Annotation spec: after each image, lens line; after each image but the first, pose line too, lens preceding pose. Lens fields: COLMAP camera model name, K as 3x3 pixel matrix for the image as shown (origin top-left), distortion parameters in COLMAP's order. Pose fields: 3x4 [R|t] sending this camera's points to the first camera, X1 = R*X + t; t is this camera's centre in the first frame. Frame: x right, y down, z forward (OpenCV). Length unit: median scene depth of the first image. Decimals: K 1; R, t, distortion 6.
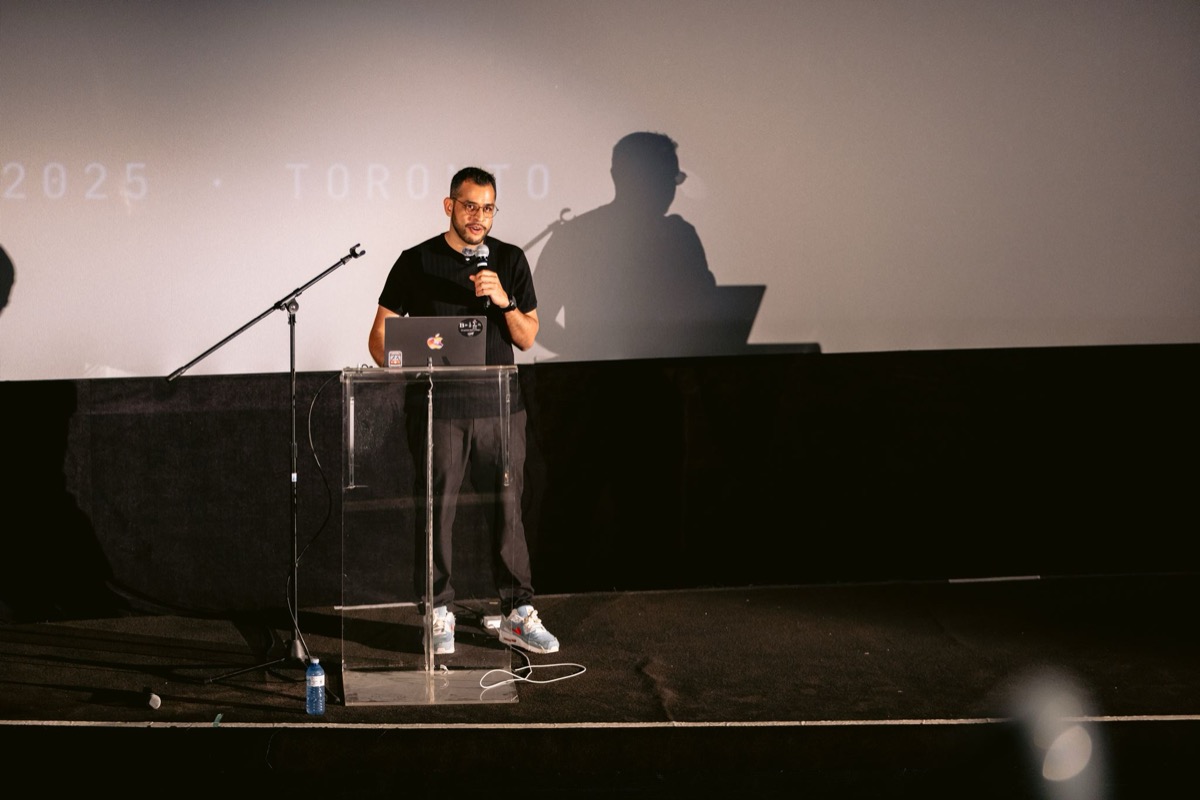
lens RADIAL K [[4544.7, 0, 600.0], [0, 4544.7, 400.0], [0, 0, 1]] dist [0.176243, -6.266974]
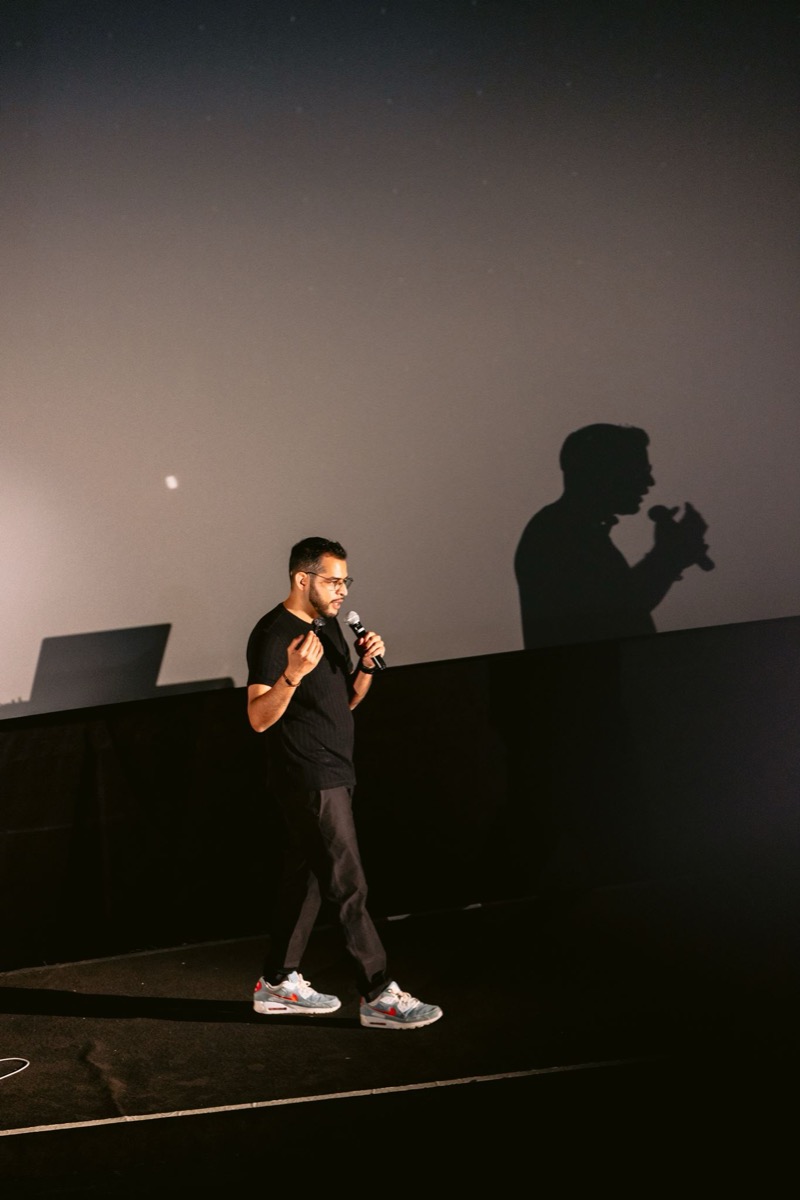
lens RADIAL K [[6560.4, 0, 400.0], [0, 6560.4, 600.0], [0, 0, 1]] dist [0.359125, -10.820255]
pose [[0.992946, -0.091328, 0.075612, -0.022412], [0.088446, 0.995252, 0.040631, -0.093845], [-0.078963, -0.033657, 0.996309, -0.432924]]
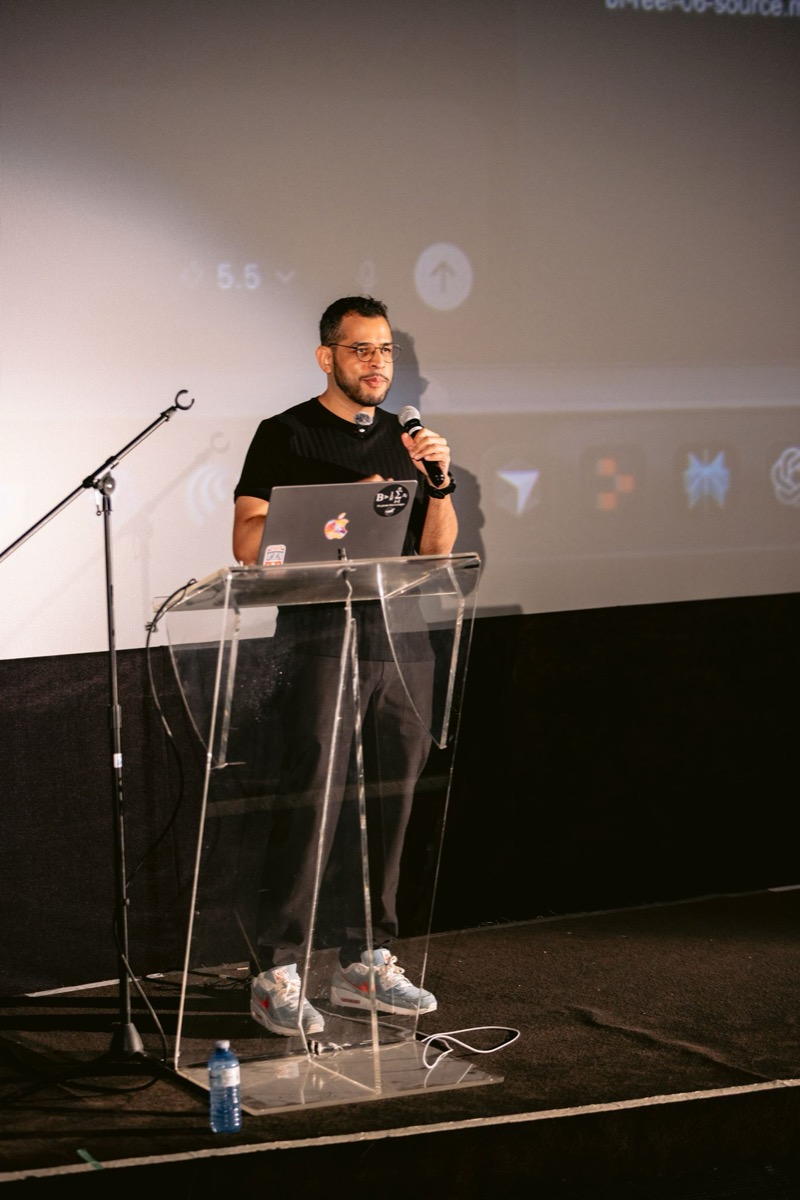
lens RADIAL K [[3282.2, 0, 400.0], [0, 3282.2, 600.0], [0, 0, 1]] dist [0.078433, -0.719370]
pose [[0.932870, -0.053391, 0.356235, -0.192039], [0.091077, 0.991781, -0.089860, 0.039474], [-0.348510, 0.116273, 0.930065, 0.566804]]
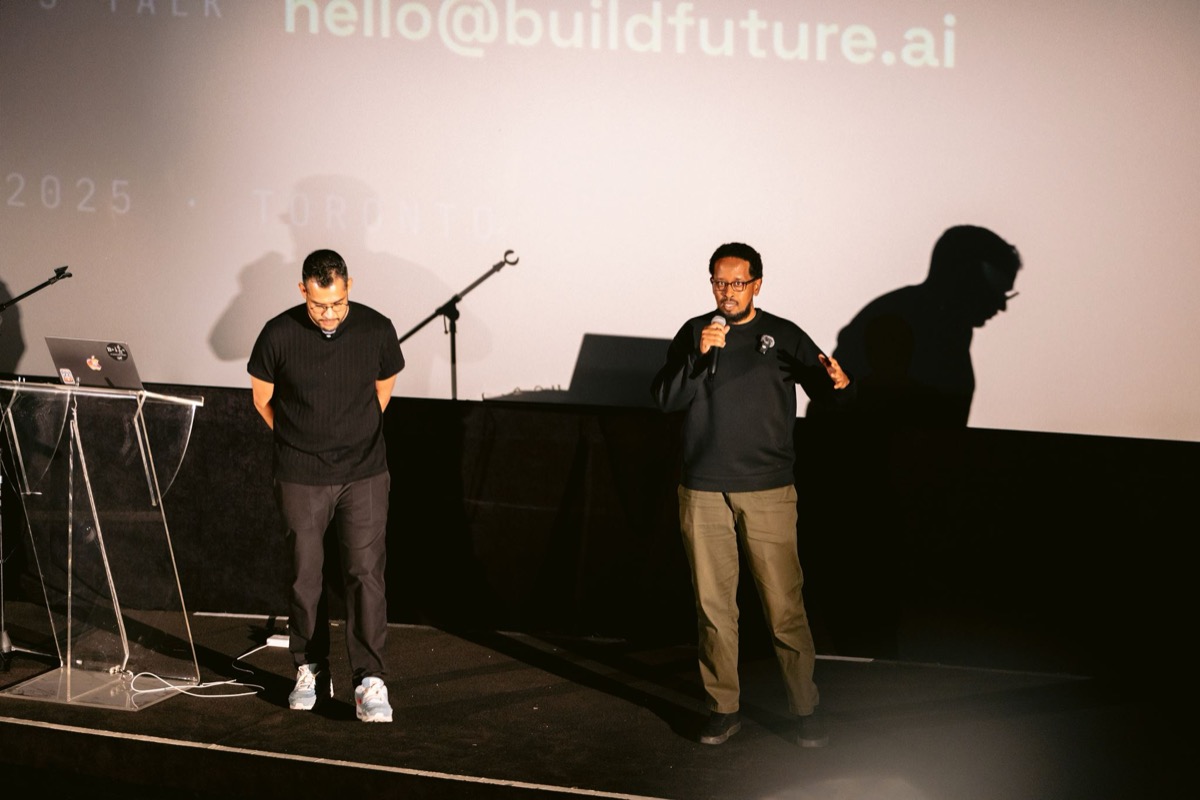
lens RADIAL K [[4970.3, 0, 600.0], [0, 4970.3, 400.0], [0, 0, 1]] dist [-0.024898, -1.536958]
pose [[0.867112, 0.082021, -0.491313, 0.632312], [-0.083042, 0.996350, 0.019773, -0.036772], [0.491142, 0.023654, 0.870759, 0.050861]]
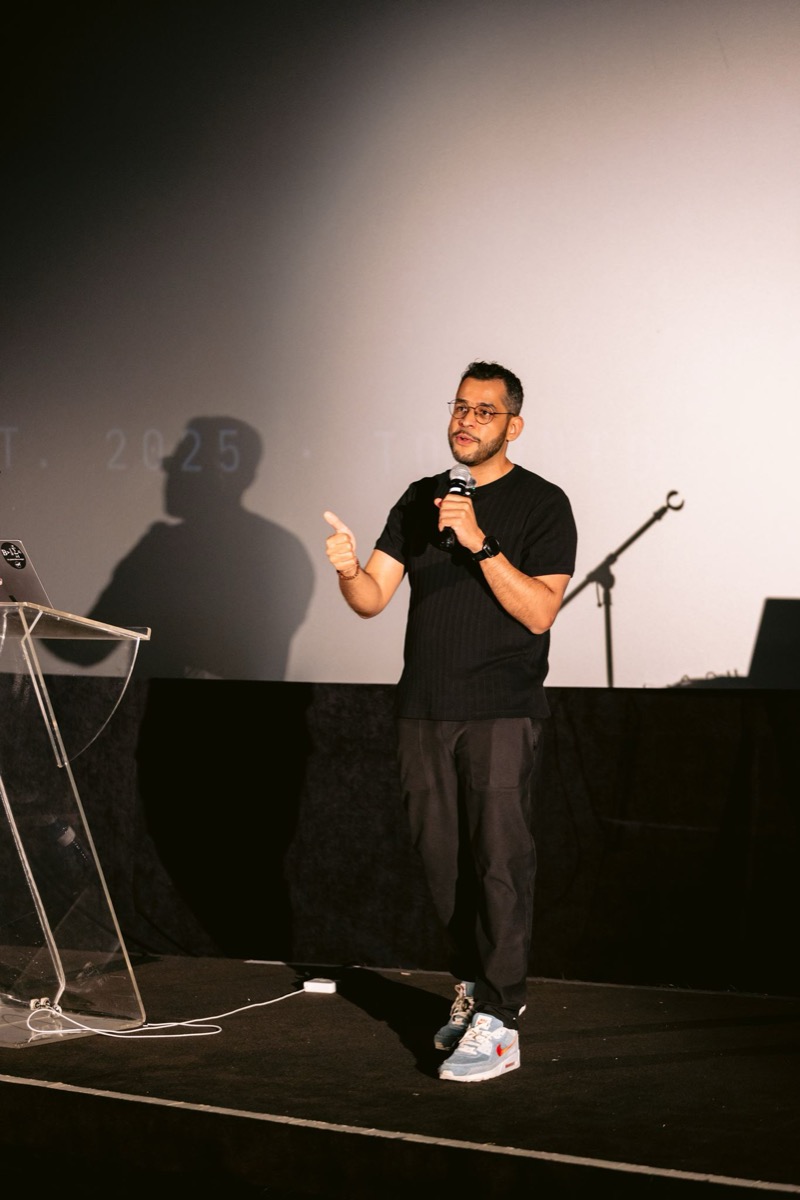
lens RADIAL K [[3889.7, 0, 400.0], [0, 3889.7, 600.0], [0, 0, 1]] dist [0.008366, -1.128117]
pose [[0.685288, 0.013270, -0.728151, 0.497062], [-0.103107, 0.991531, -0.078969, 0.036946], [0.720937, 0.129194, 0.680852, 0.593053]]
